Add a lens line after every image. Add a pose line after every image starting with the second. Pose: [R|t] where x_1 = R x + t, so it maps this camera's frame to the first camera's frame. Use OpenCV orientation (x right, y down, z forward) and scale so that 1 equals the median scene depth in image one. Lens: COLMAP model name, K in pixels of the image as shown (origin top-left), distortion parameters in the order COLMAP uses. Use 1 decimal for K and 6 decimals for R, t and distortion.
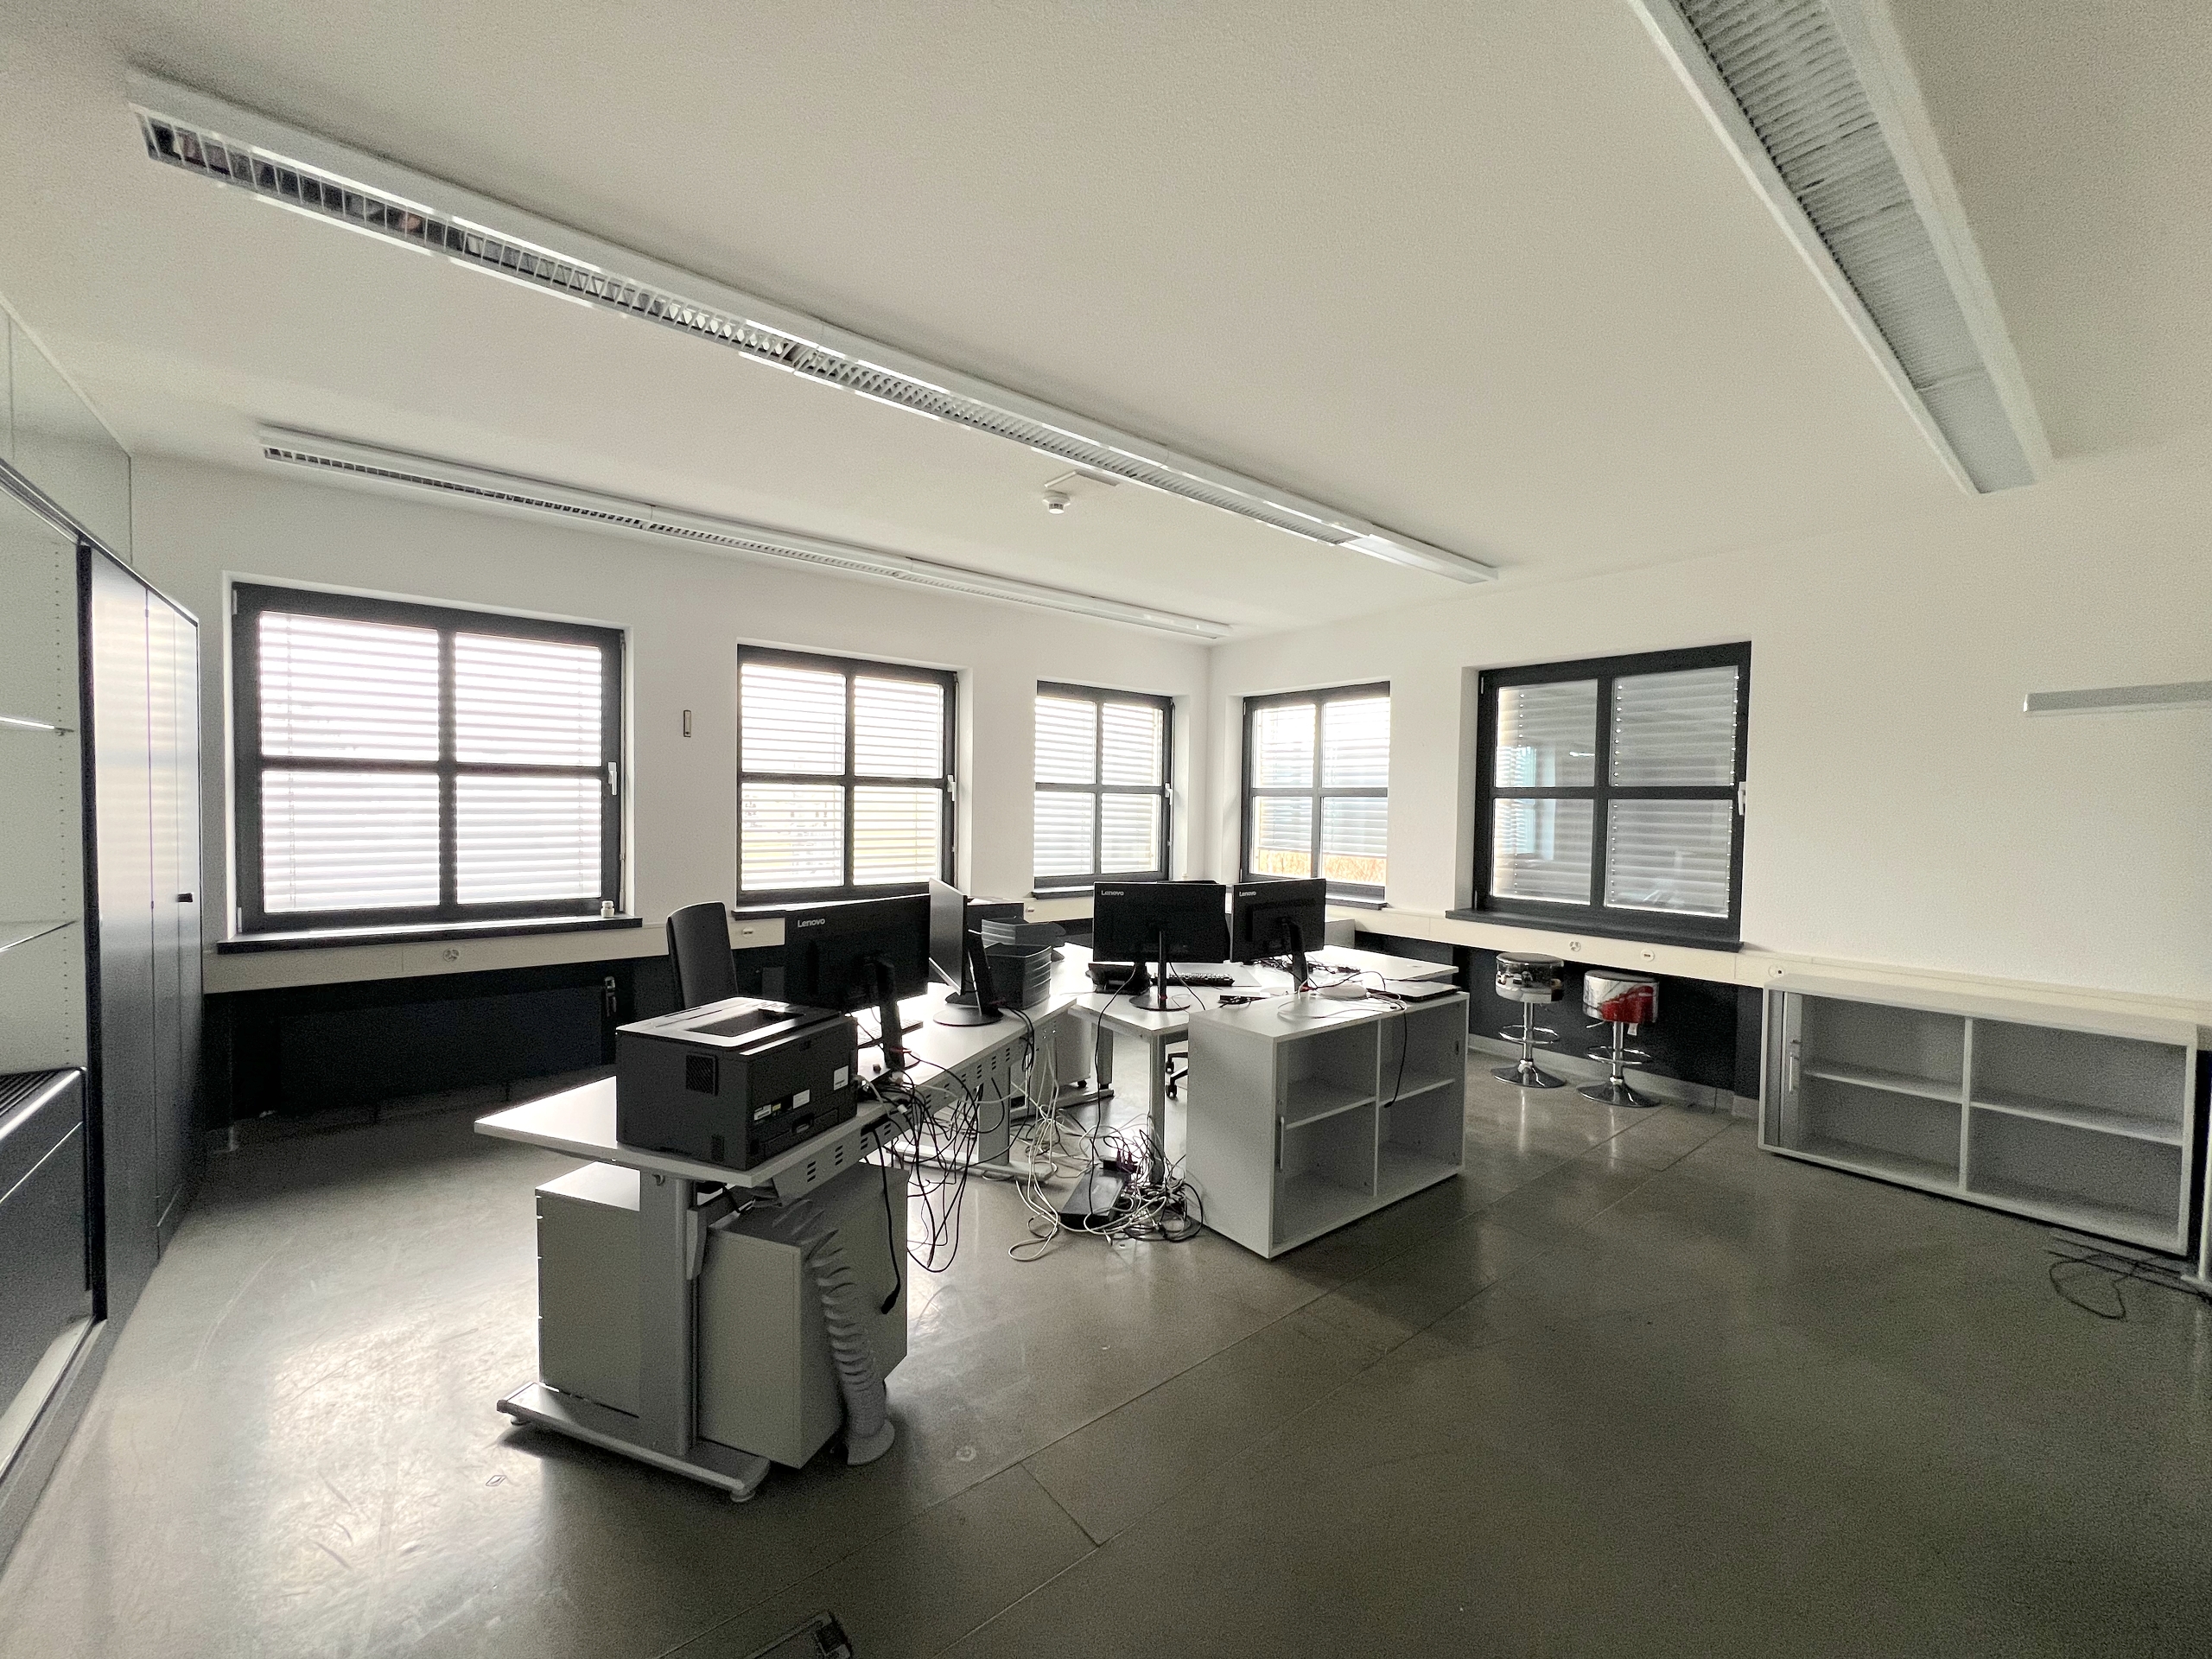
lens RADIAL K [[883.6, 0, 1114.7], [0, 883.6, 832.1], [0, 0, 1]] dist [-0.007272, -0.000292]
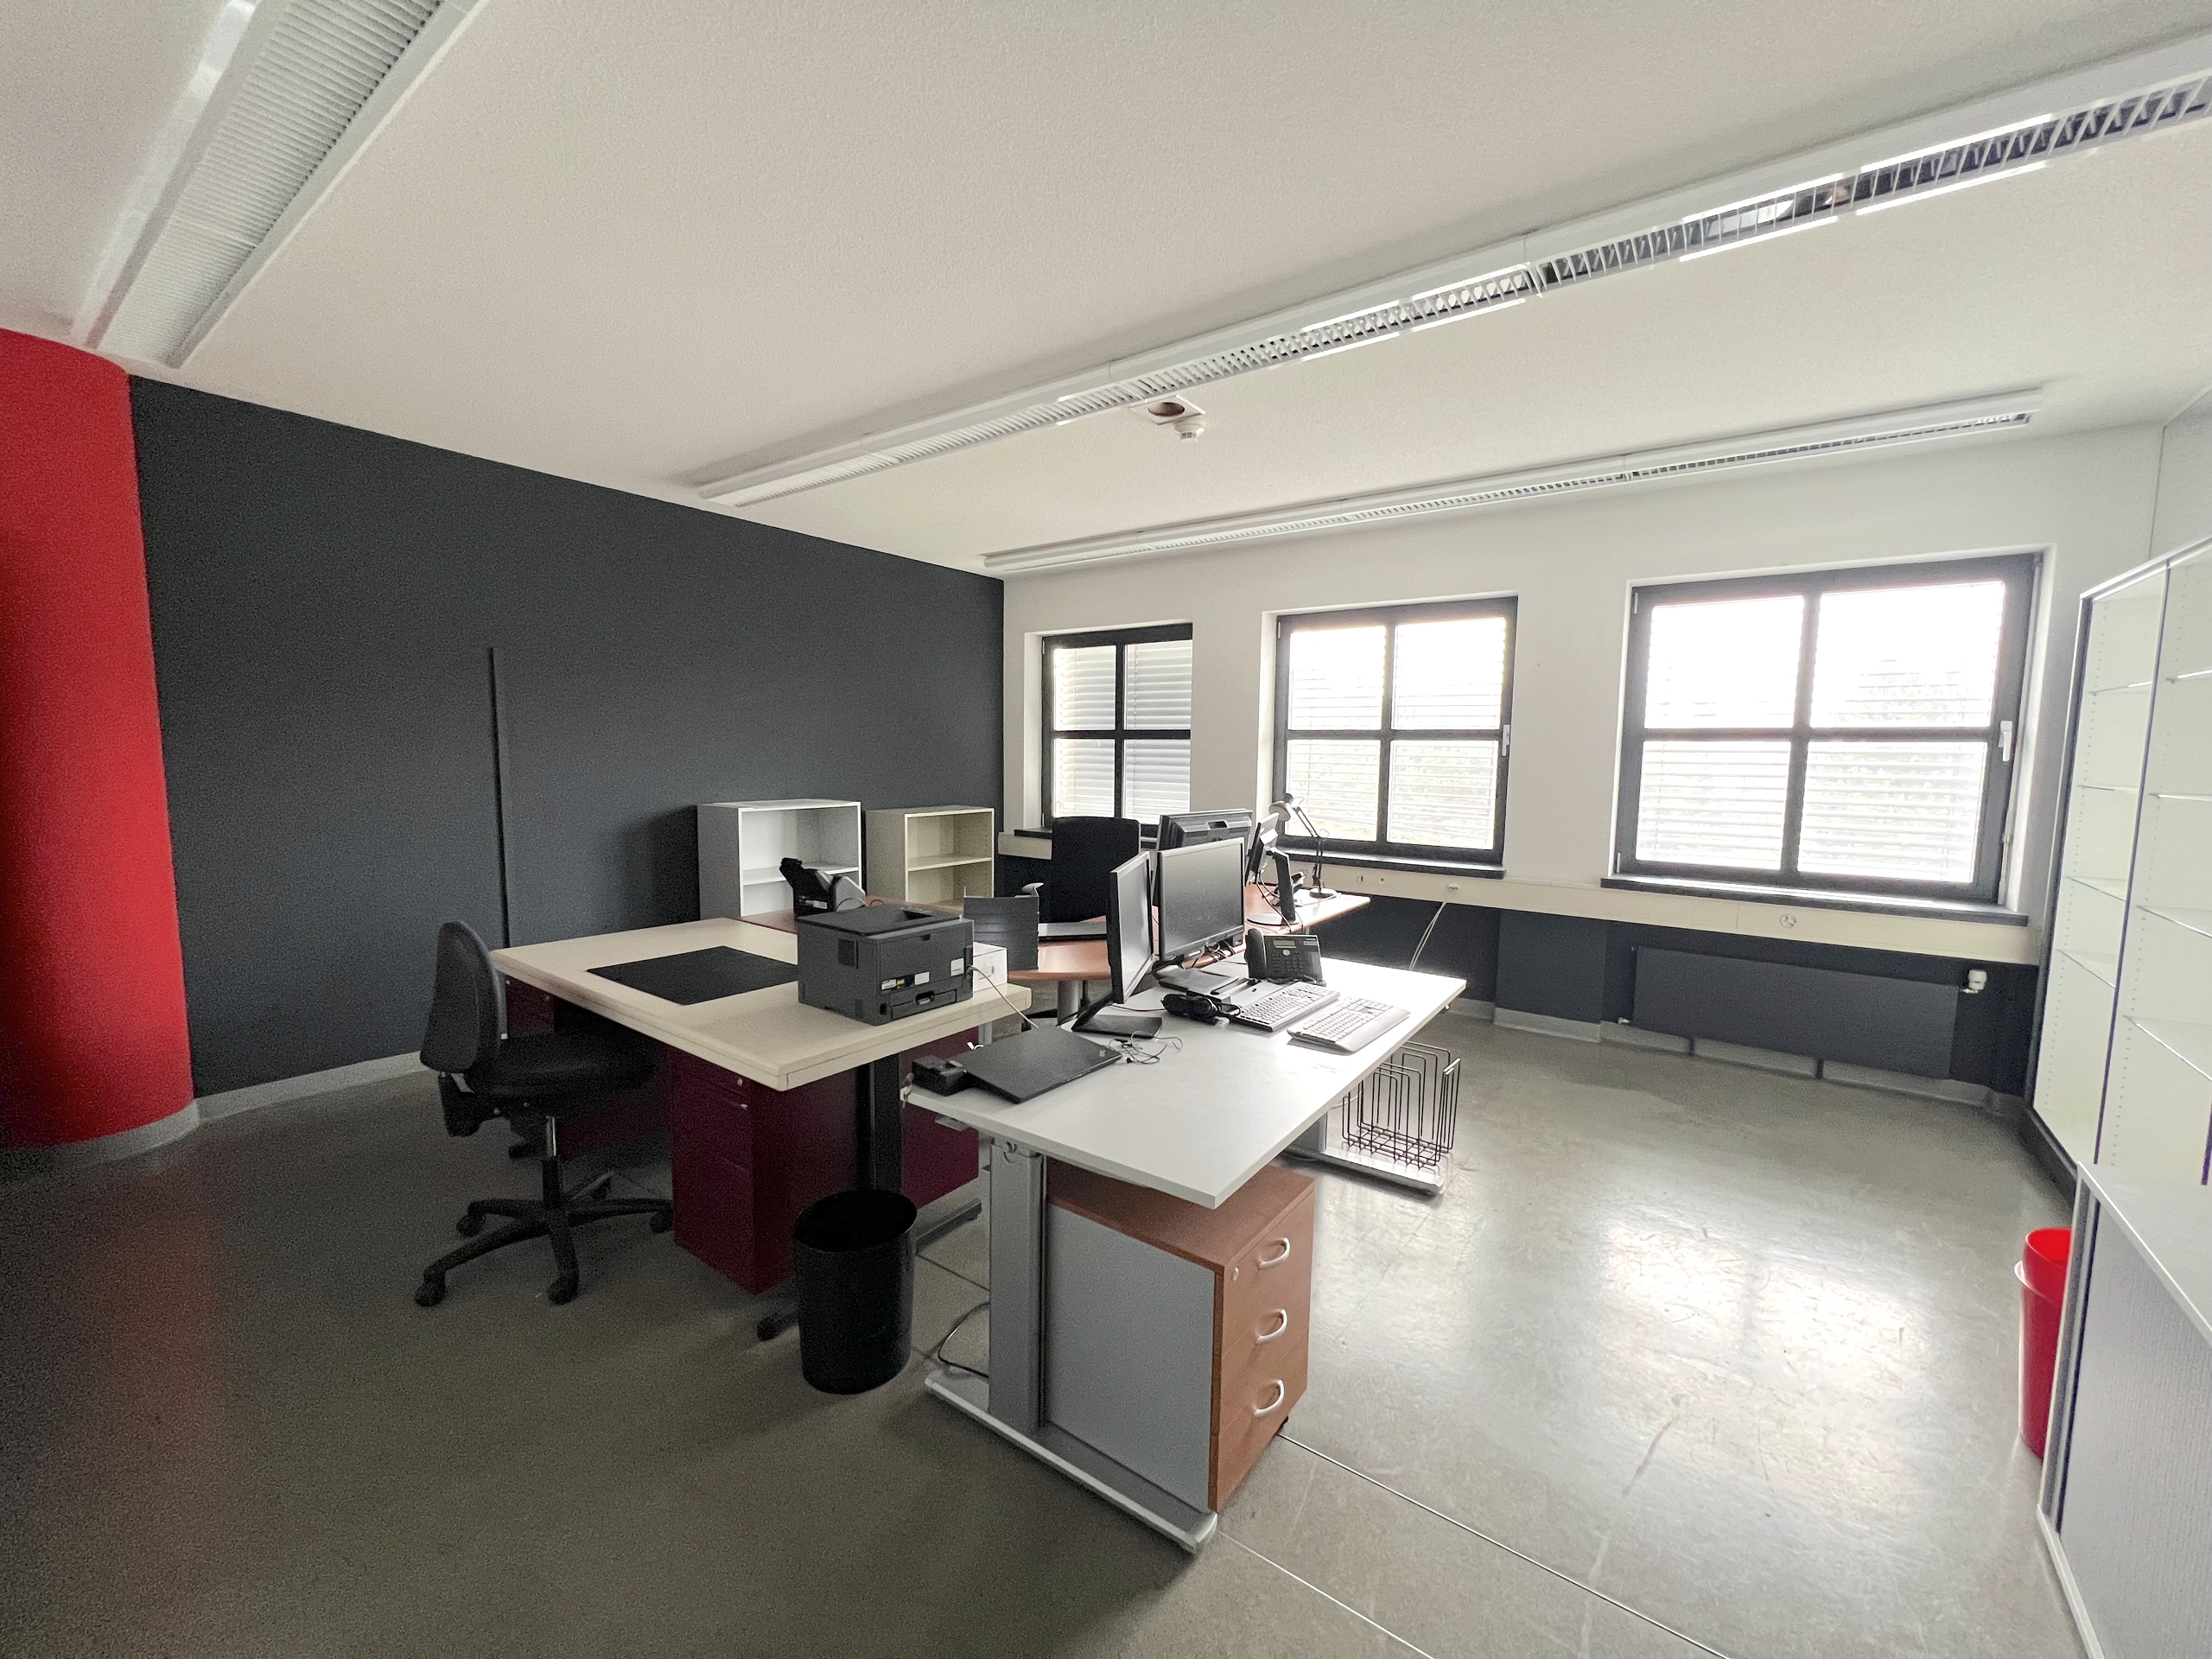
lens RADIAL K [[883.6, 0, 1128.3], [0, 883.6, 829.3], [0, 0, 1]] dist [-0.007272, -0.000292]
pose [[0.263120, 0.073714, -0.961943, 0.602311], [-0.040634, 0.997039, 0.065289, -0.005987], [0.963907, 0.021908, 0.265336, 0.482987]]
